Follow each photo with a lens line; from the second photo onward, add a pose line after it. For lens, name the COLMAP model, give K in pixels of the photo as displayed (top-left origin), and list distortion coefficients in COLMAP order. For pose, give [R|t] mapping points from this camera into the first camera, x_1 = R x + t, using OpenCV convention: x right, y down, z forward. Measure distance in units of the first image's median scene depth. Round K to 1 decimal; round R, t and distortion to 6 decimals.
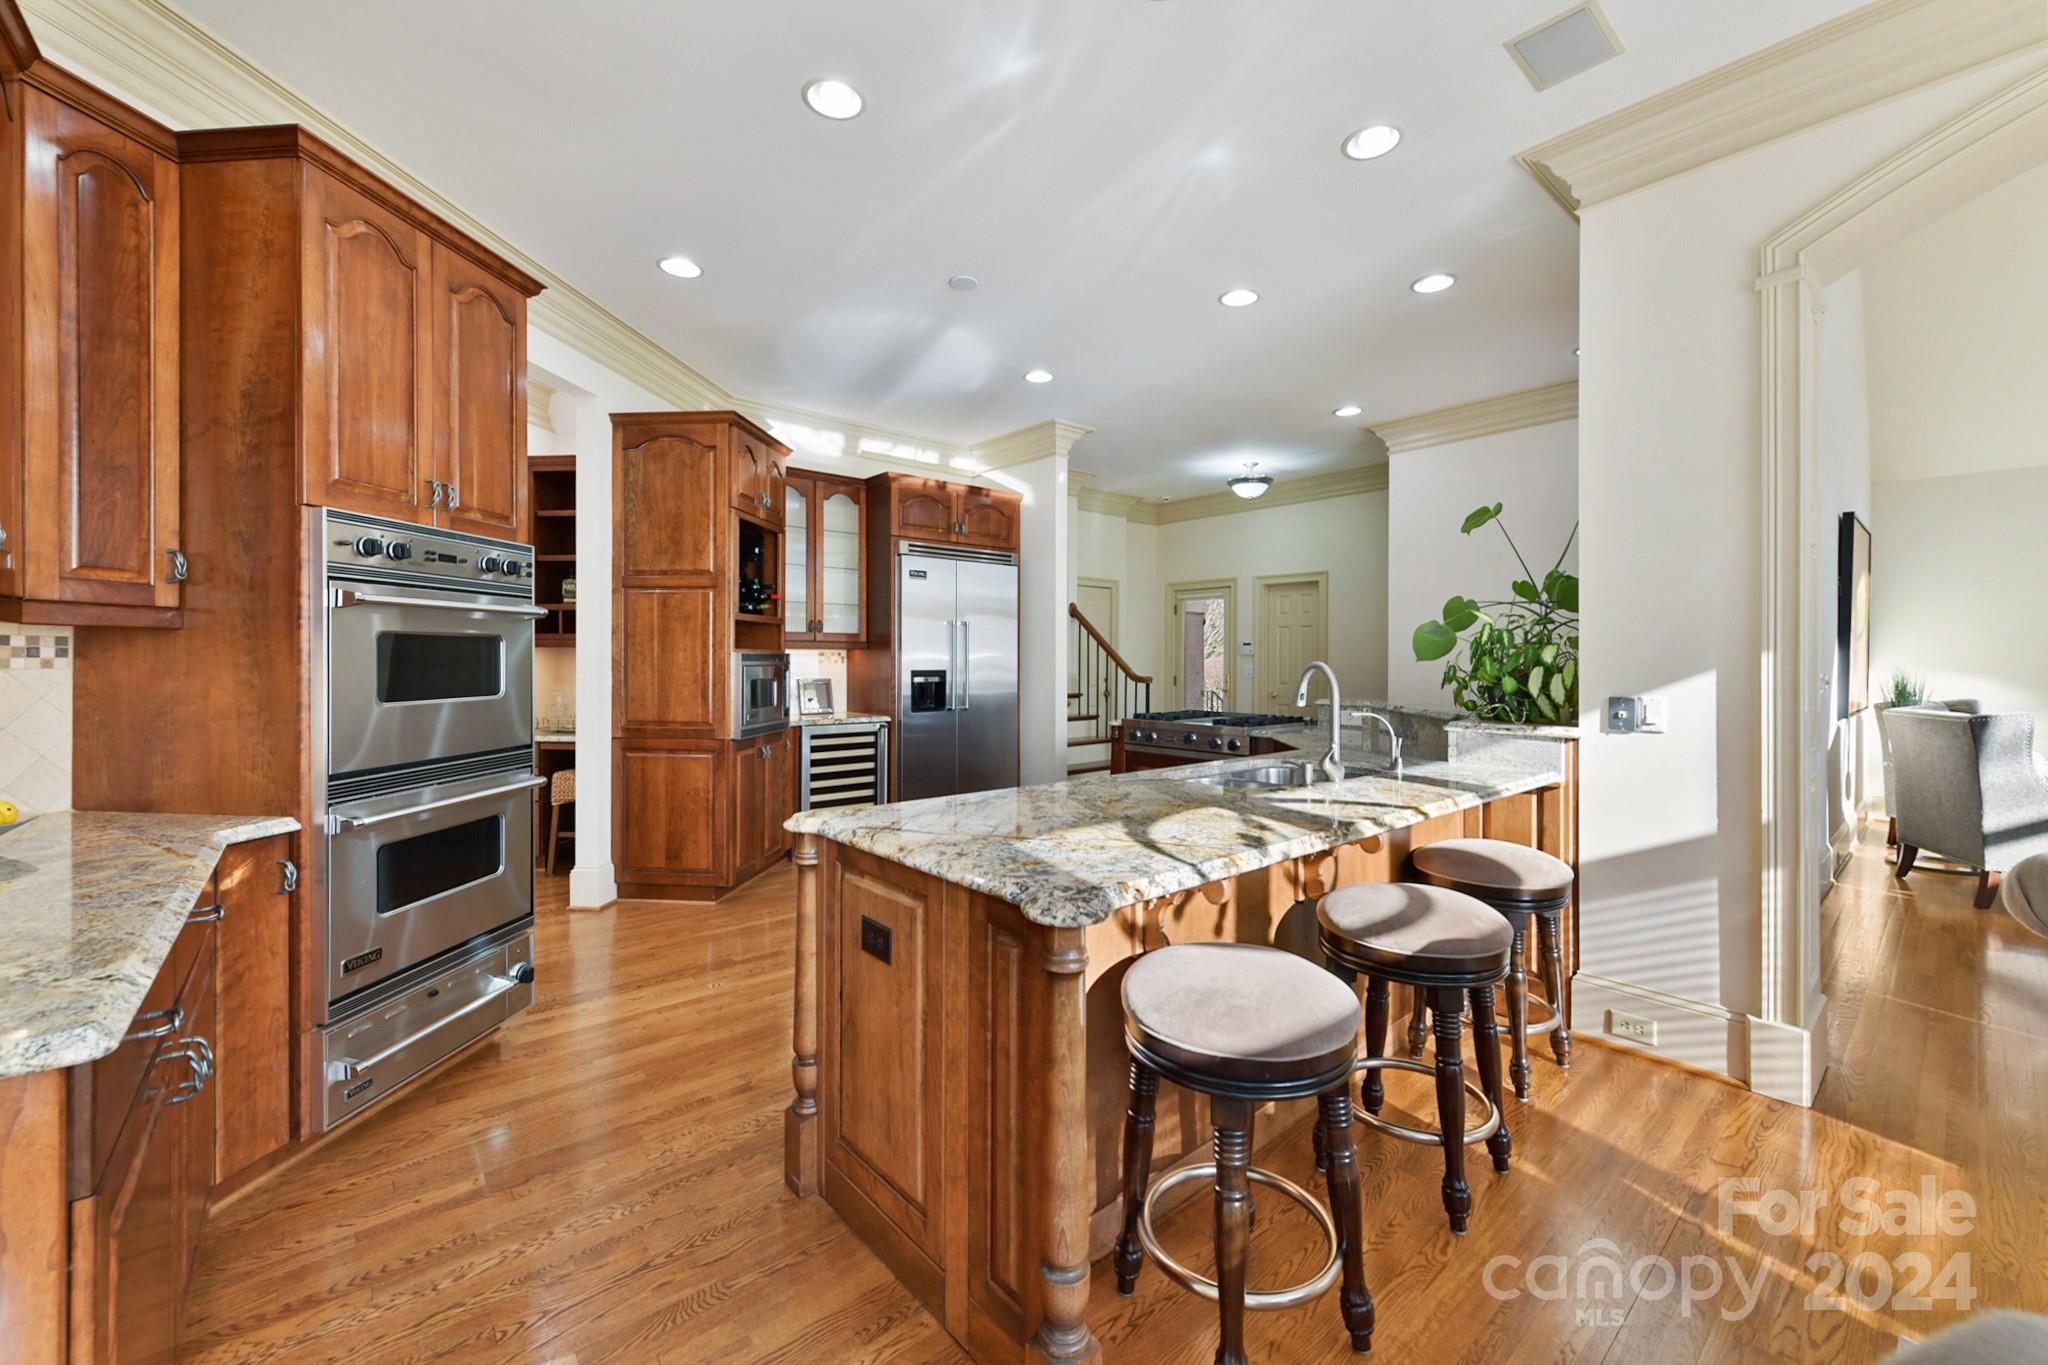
lens RADIAL K [[818.3, 0, 1029.2], [0, 818.3, 667.0], [0, 0, 1]] dist [0.002118, -0.000358]
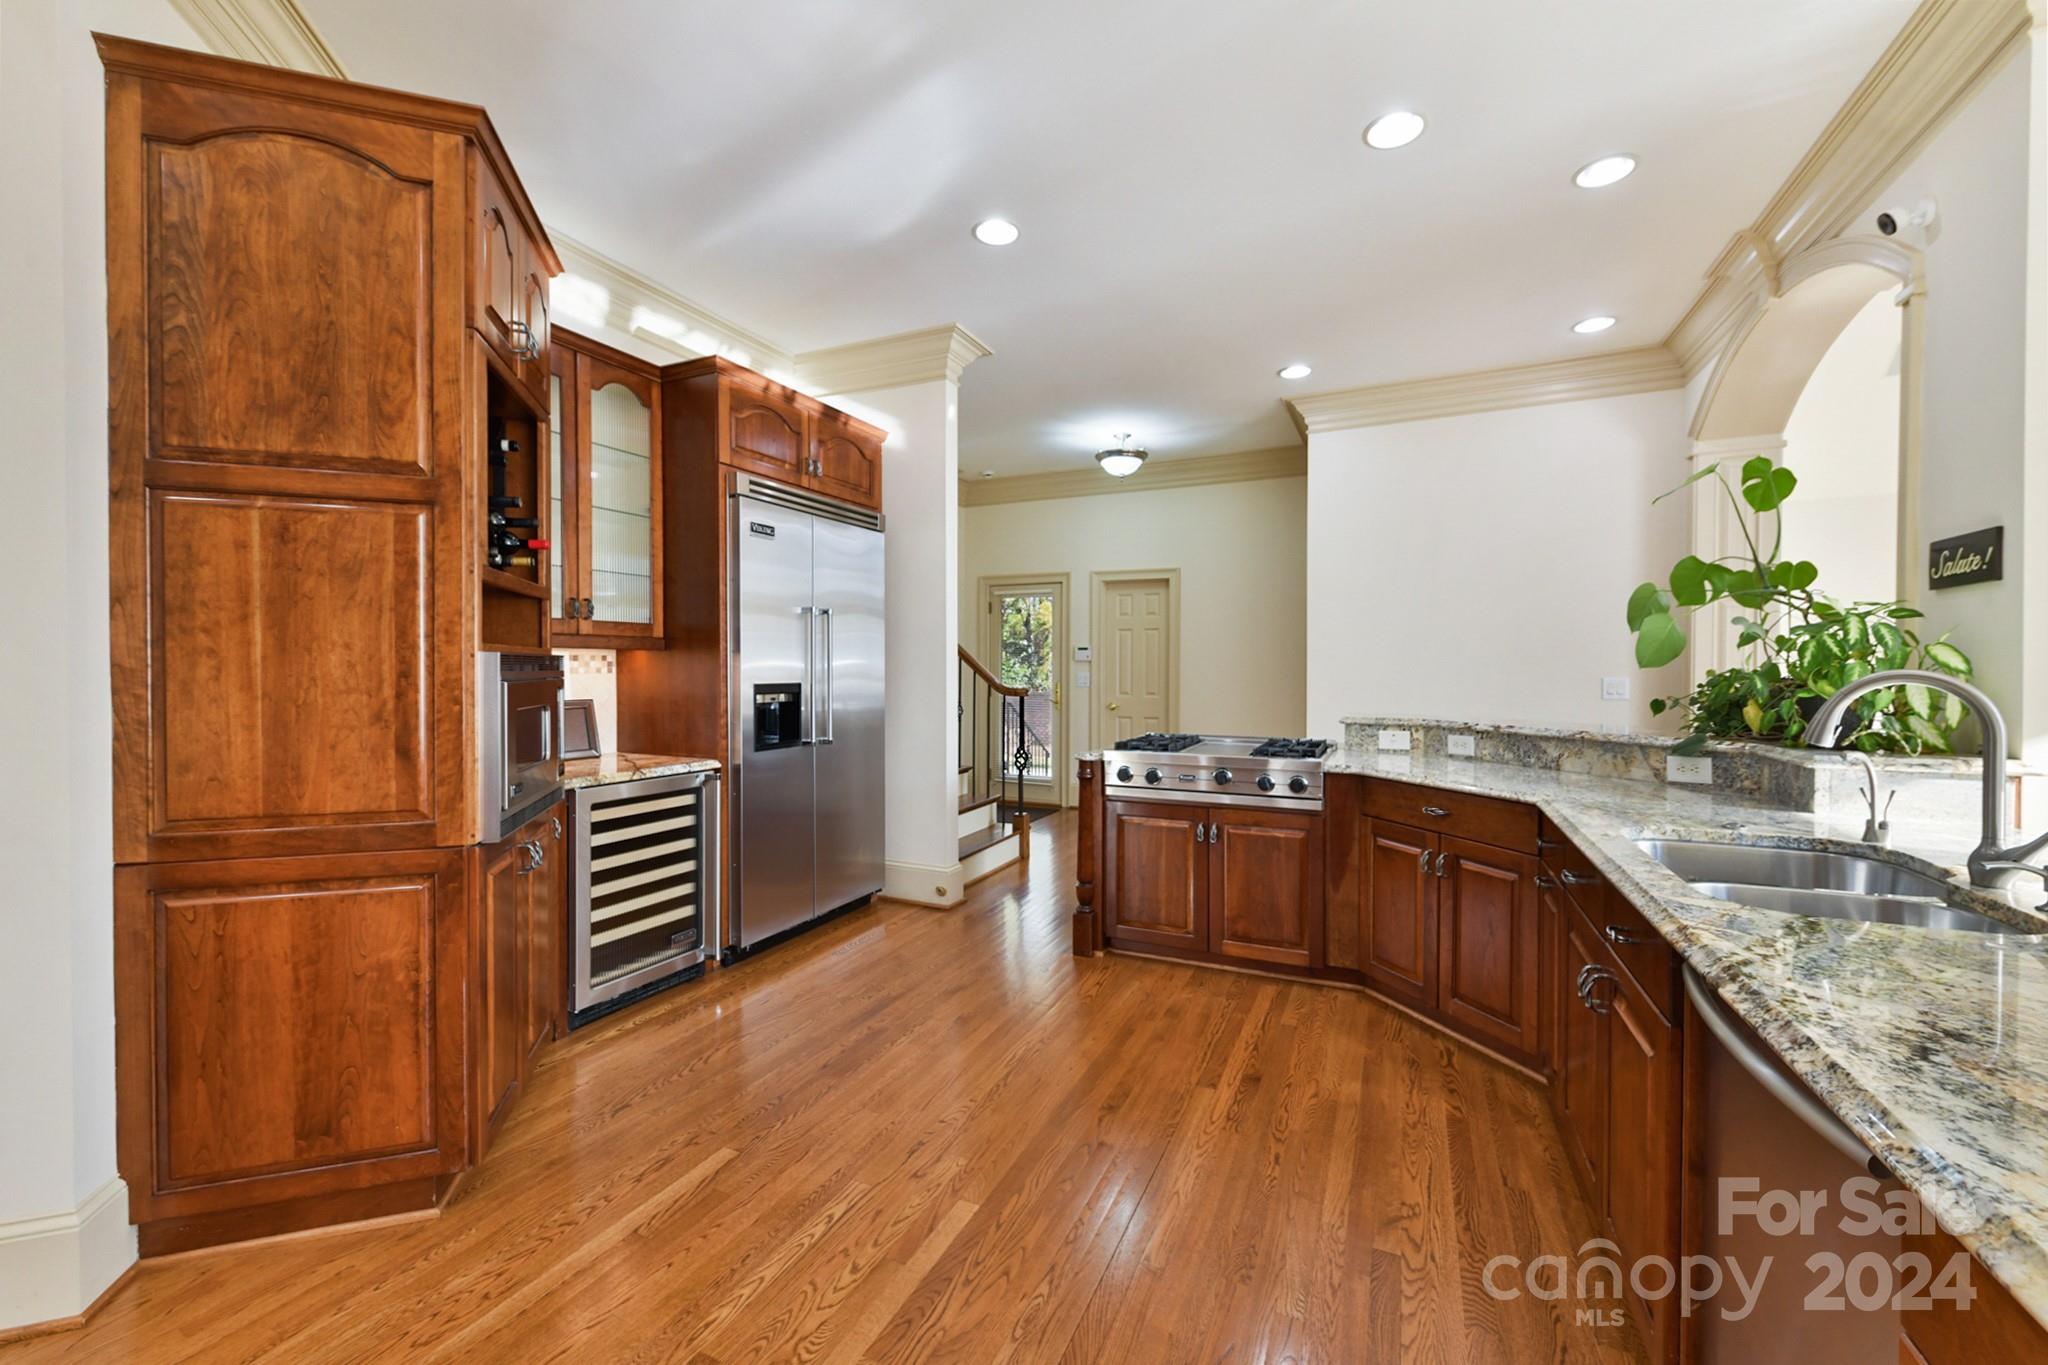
lens RADIAL K [[803.6, 0, 1024.0], [0, 803.6, 682.5], [0, 0, 1]] dist [0.000332, -0.000377]
pose [[0.916013, -0.006157, 0.401101, -0.215121], [0.001100, 0.999917, 0.012838, -0.005130], [-0.401146, -0.011318, 0.915944, 0.384165]]
